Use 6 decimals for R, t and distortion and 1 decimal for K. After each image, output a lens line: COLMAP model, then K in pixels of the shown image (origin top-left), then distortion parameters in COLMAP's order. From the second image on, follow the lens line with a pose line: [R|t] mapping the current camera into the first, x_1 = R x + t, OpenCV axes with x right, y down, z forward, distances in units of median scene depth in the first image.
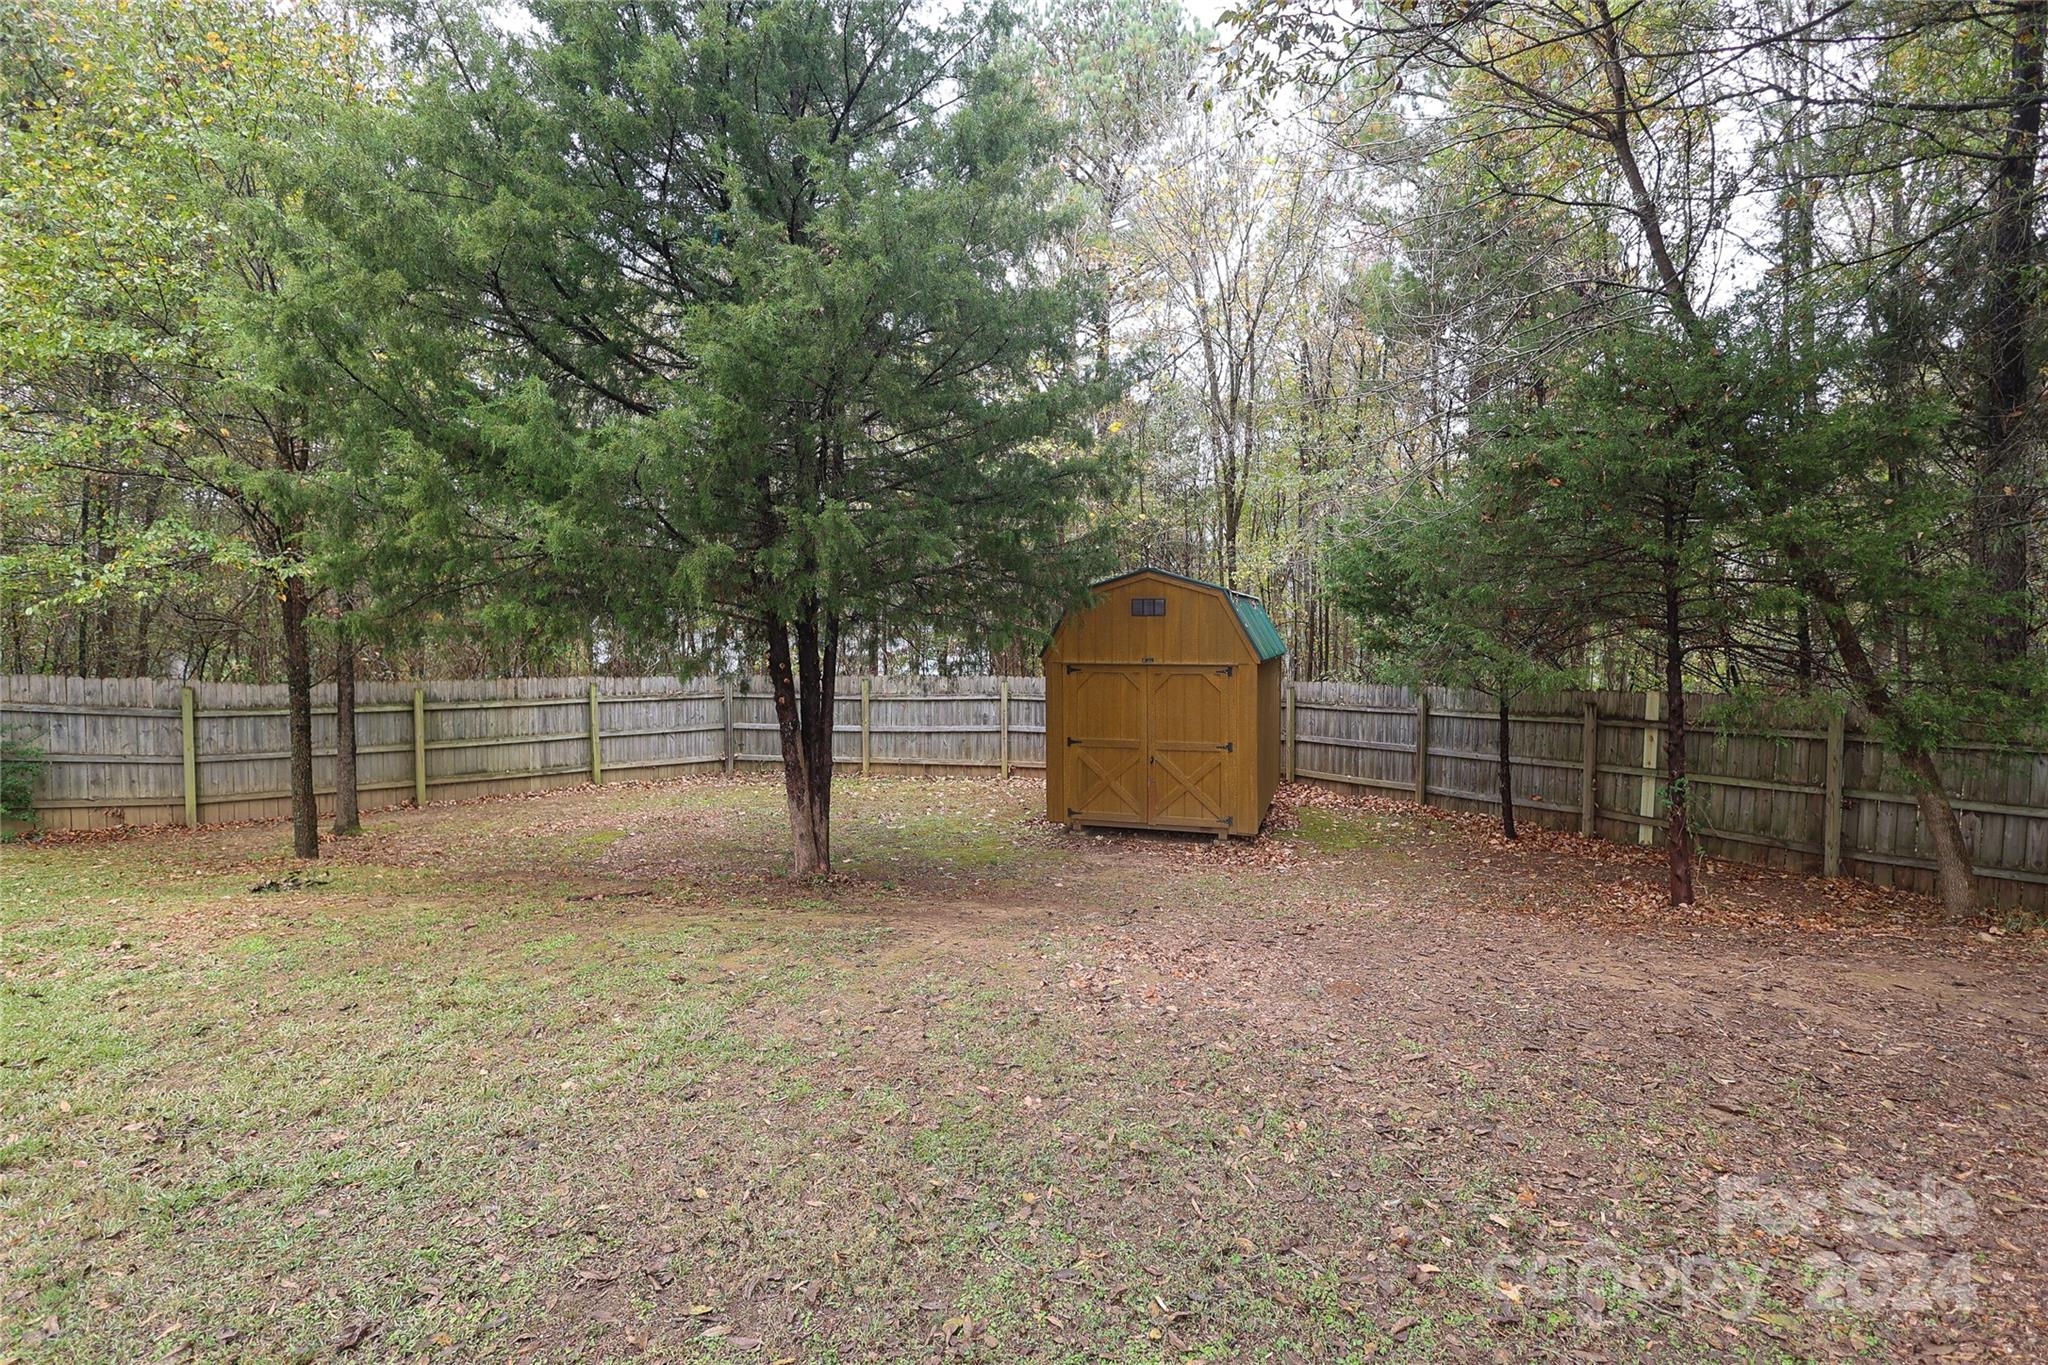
lens RADIAL K [[1005.2, 0, 1013.1], [0, 1005.2, 701.0], [0, 0, 1]] dist [0.000623, 0.000406]
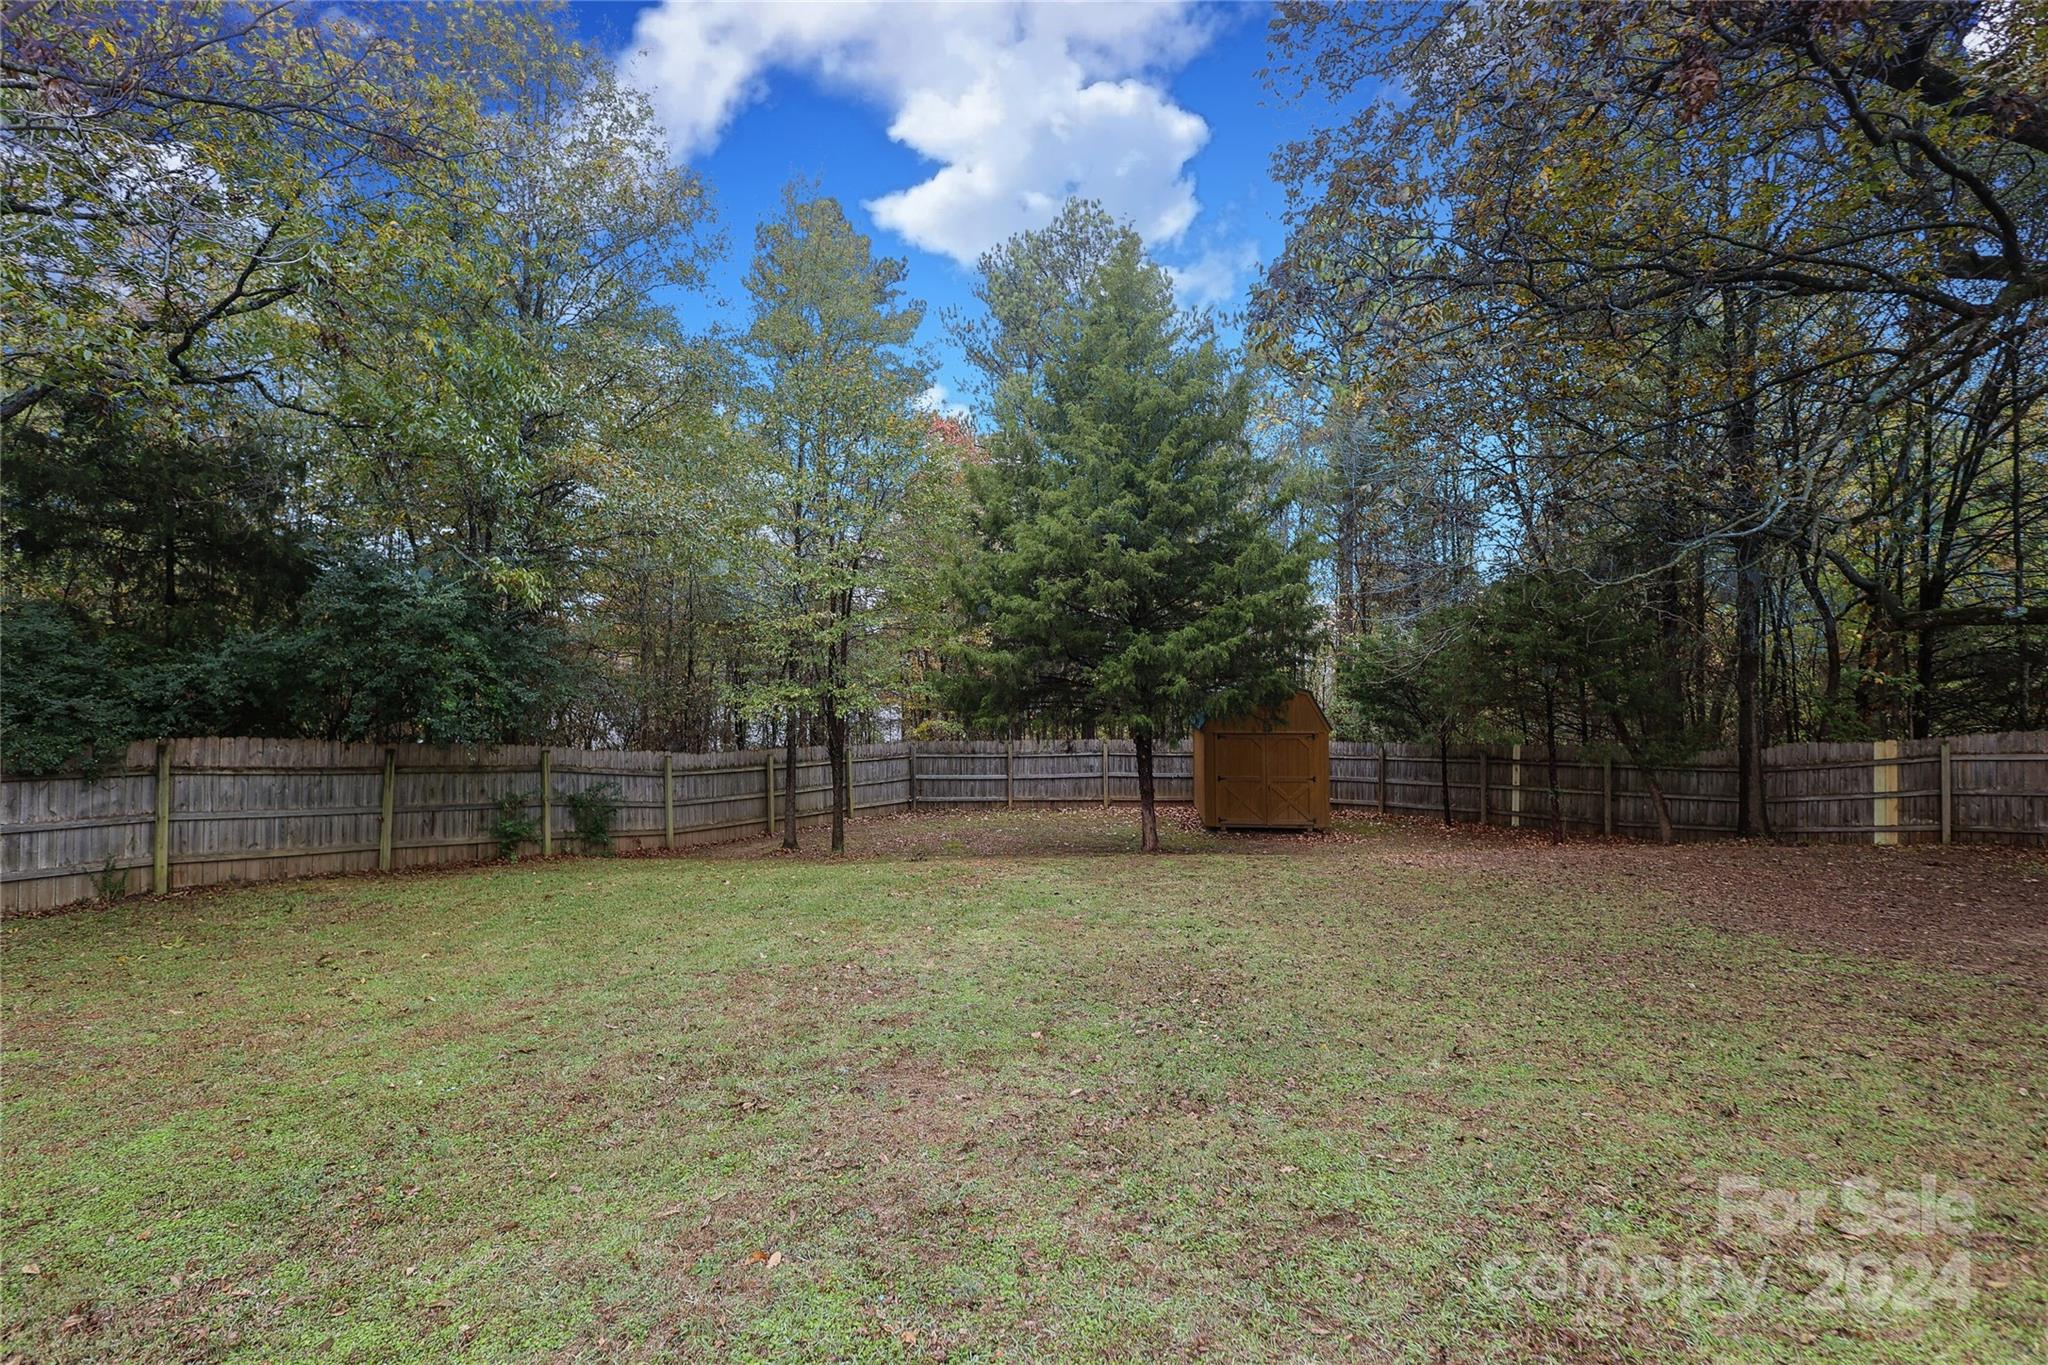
lens RADIAL K [[1005.2, 0, 1013.1], [0, 1005.2, 701.0], [0, 0, 1]] dist [0.000623, 0.000406]
pose [[0.975174, -0.005872, 0.221361, -0.665093], [0.017942, 0.998457, -0.052553, -0.008135], [-0.220711, 0.055220, 0.973775, -0.599481]]
